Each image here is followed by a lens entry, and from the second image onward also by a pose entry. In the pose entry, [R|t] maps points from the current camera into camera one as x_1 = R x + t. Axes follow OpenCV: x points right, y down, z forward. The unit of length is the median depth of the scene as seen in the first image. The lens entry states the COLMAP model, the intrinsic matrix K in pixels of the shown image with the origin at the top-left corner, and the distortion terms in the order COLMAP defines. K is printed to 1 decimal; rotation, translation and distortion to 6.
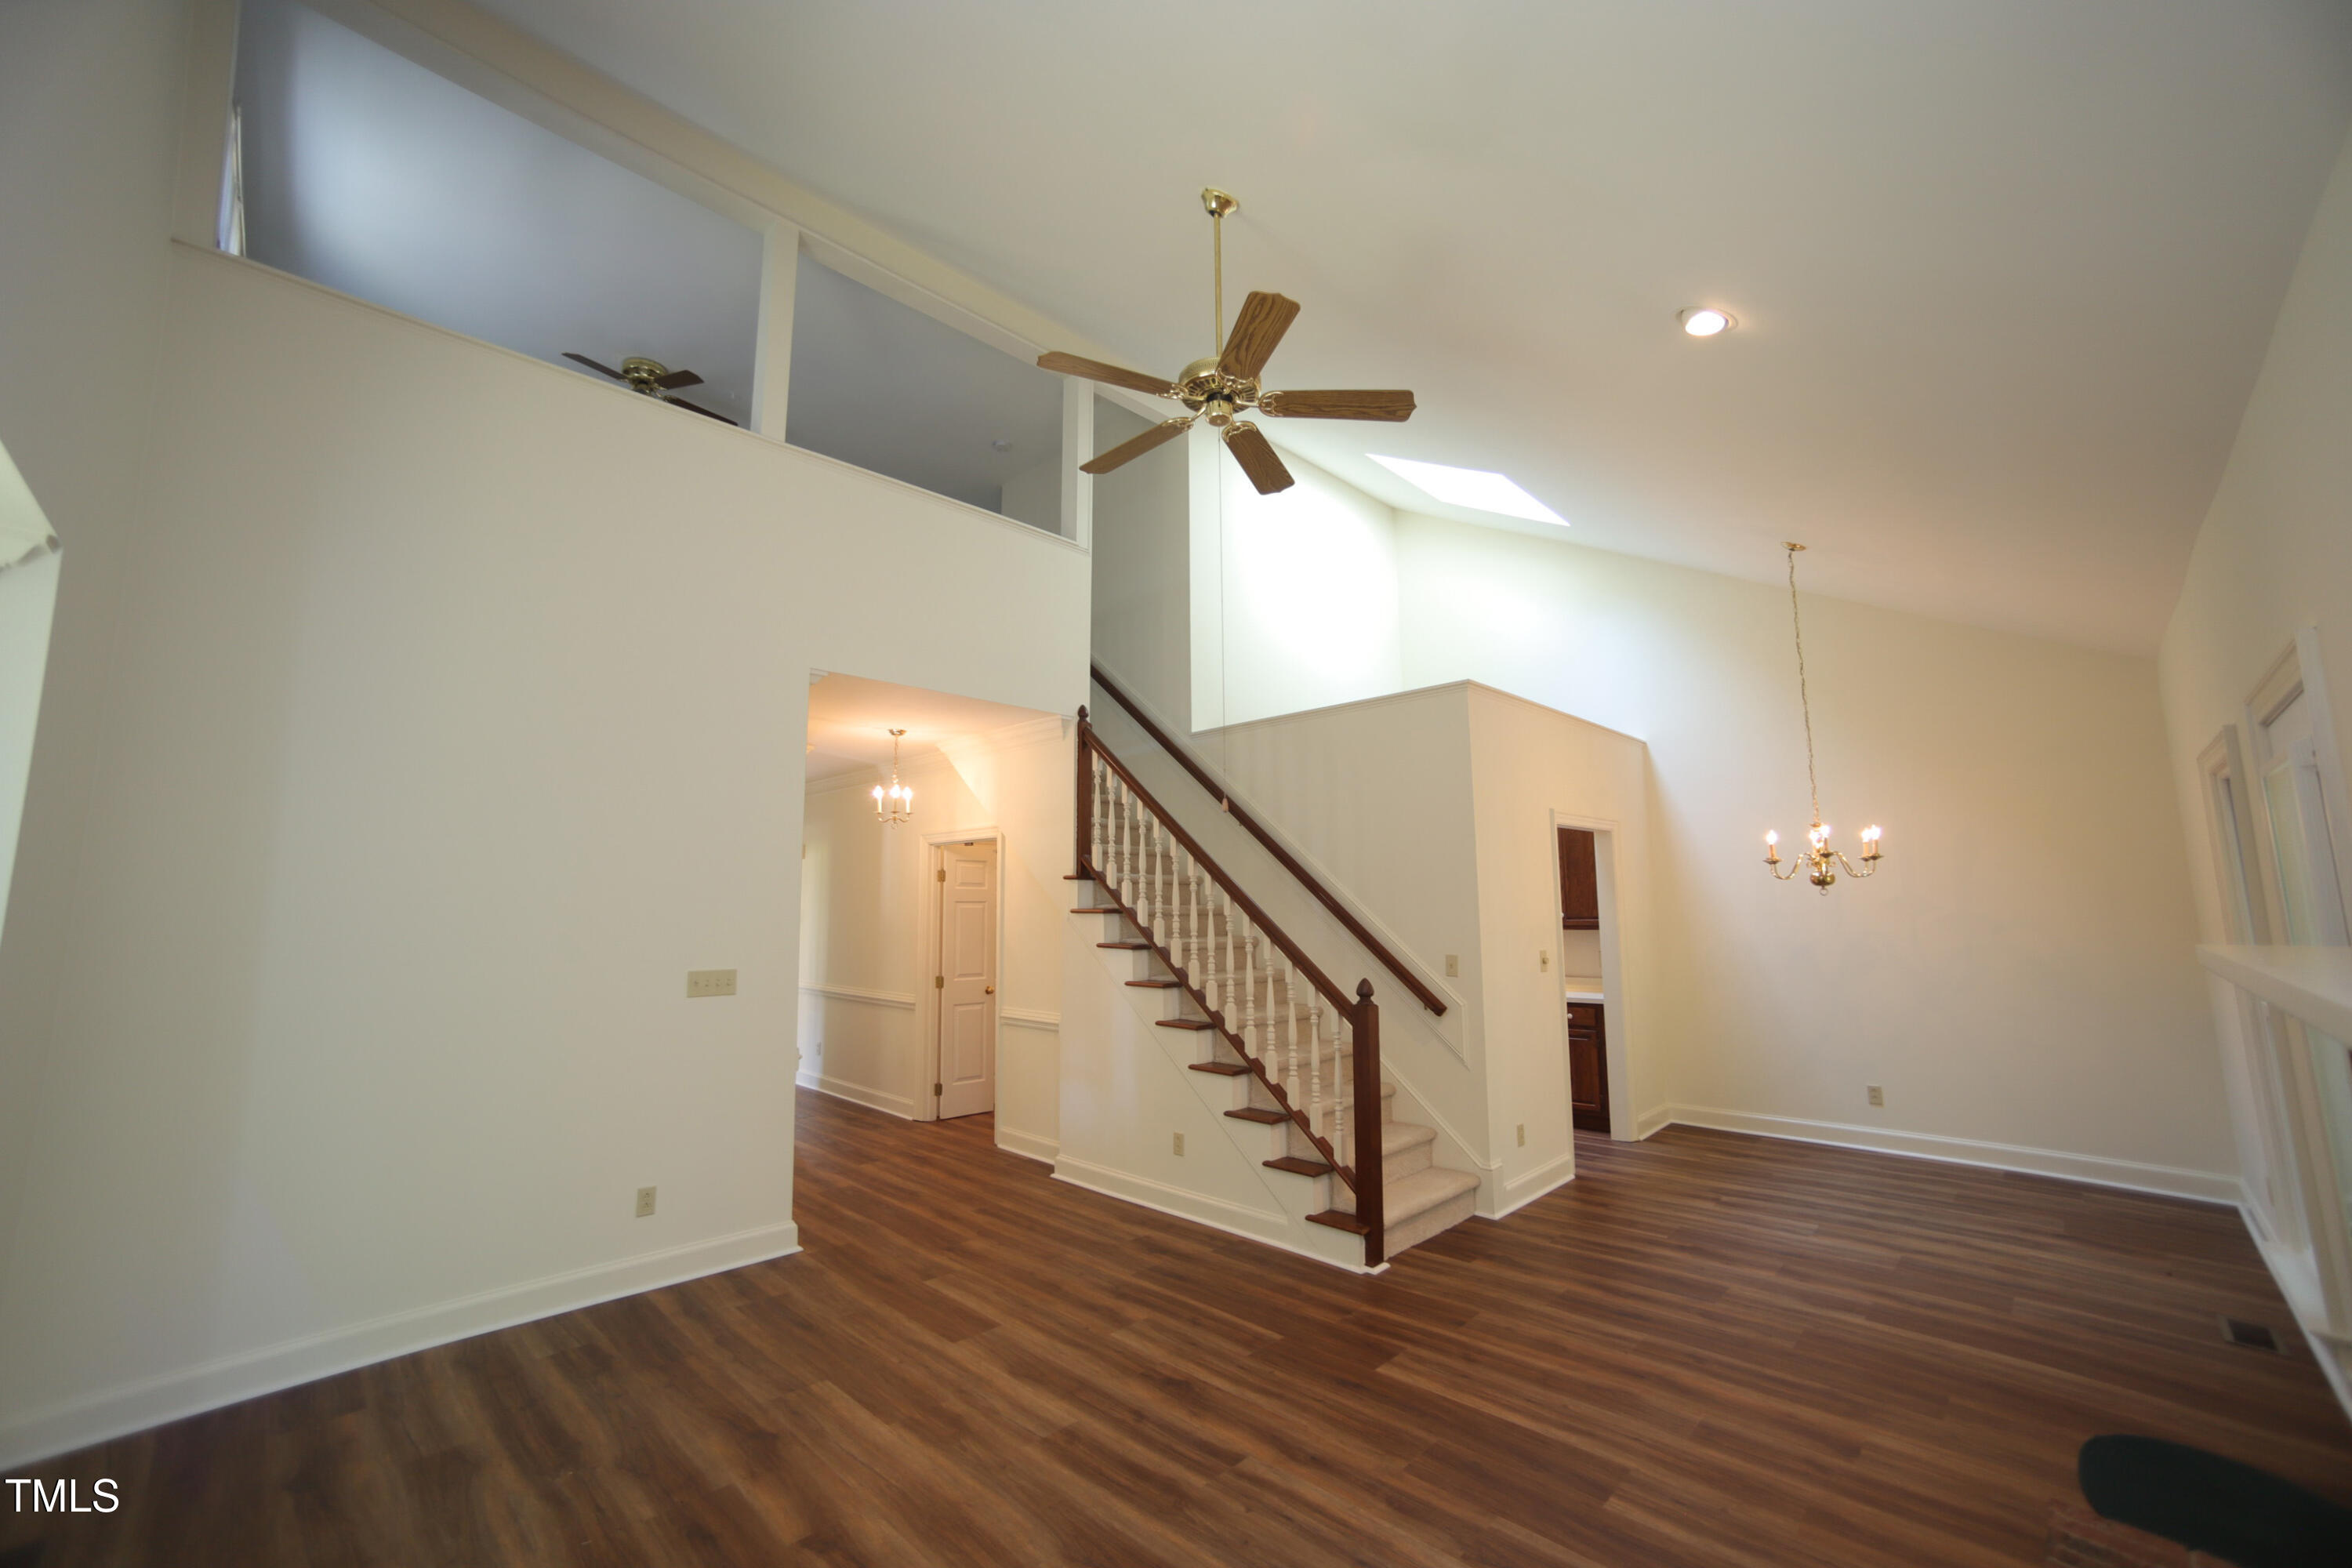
lens RADIAL K [[924.5, 0, 1169.9], [0, 924.5, 783.3], [0, 0, 1]] dist [-0.035562, 0.000426]
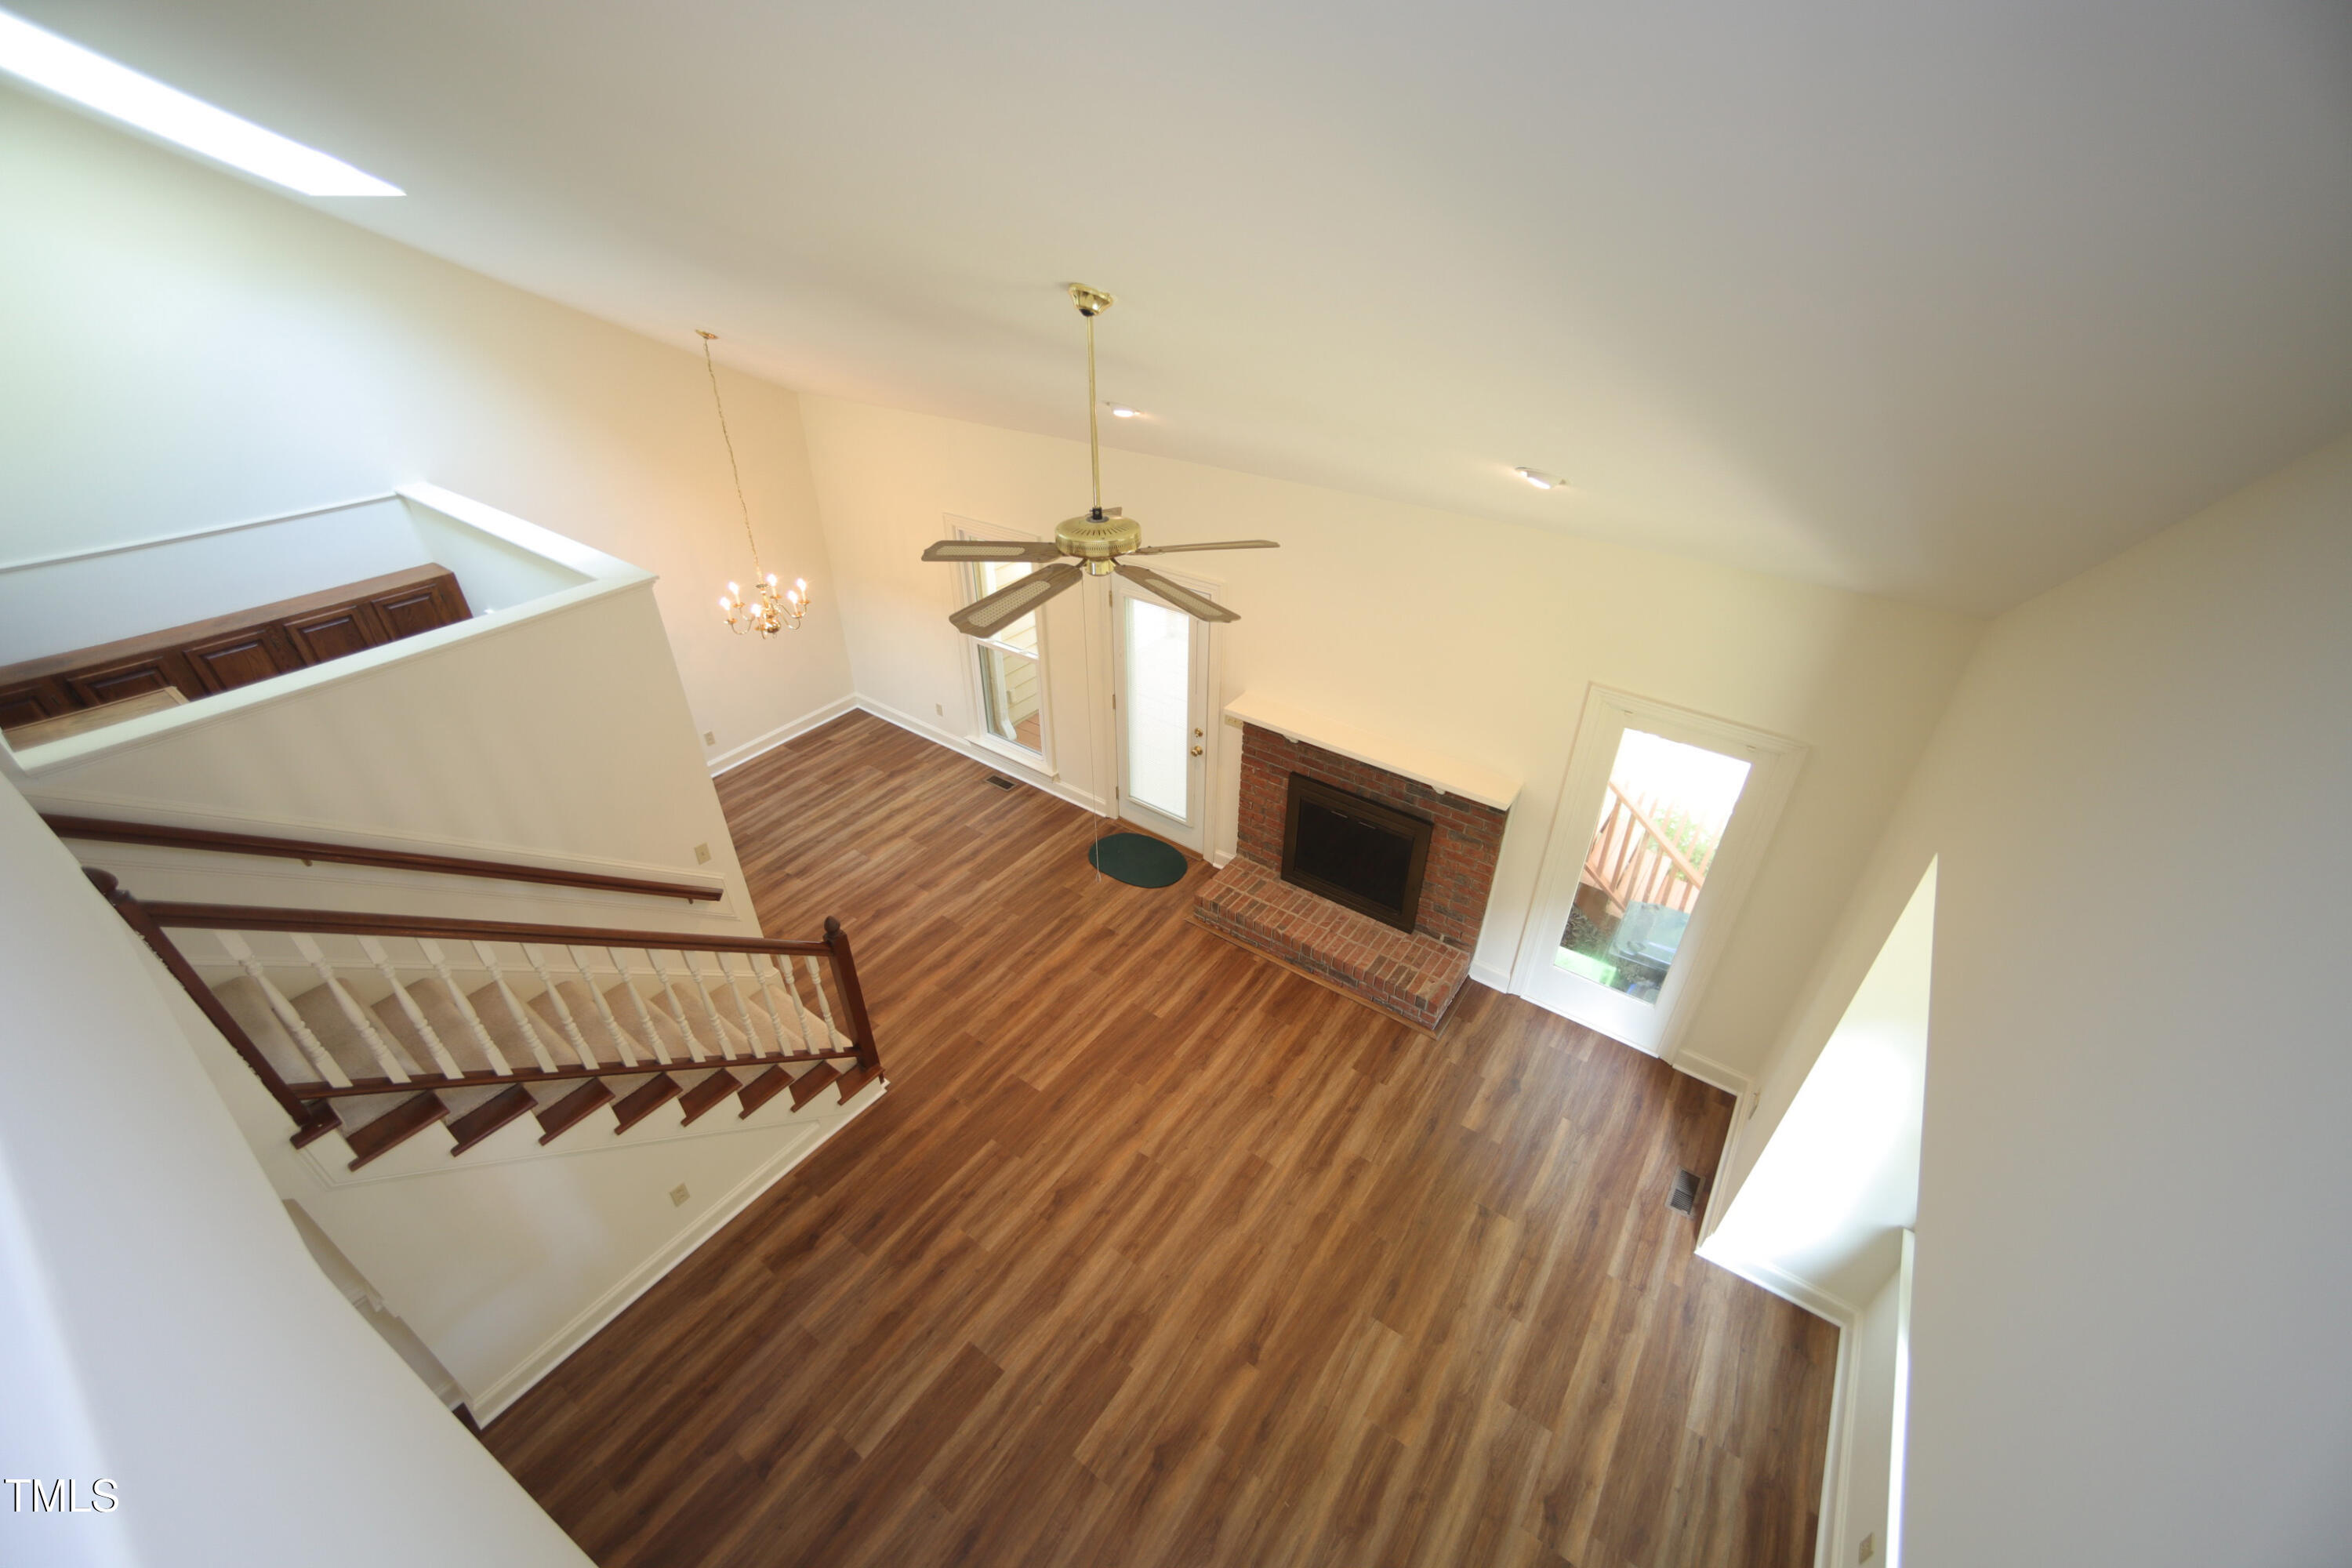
lens RADIAL K [[924.5, 0, 1169.9], [0, 924.5, 783.3], [0, 0, 1]] dist [-0.035562, 0.000426]
pose [[-0.144806, -0.536431, 0.831428, -0.900605], [-0.126815, 0.843417, 0.522079, -0.732569], [-0.981300, -0.029837, -0.190159, 1.100166]]
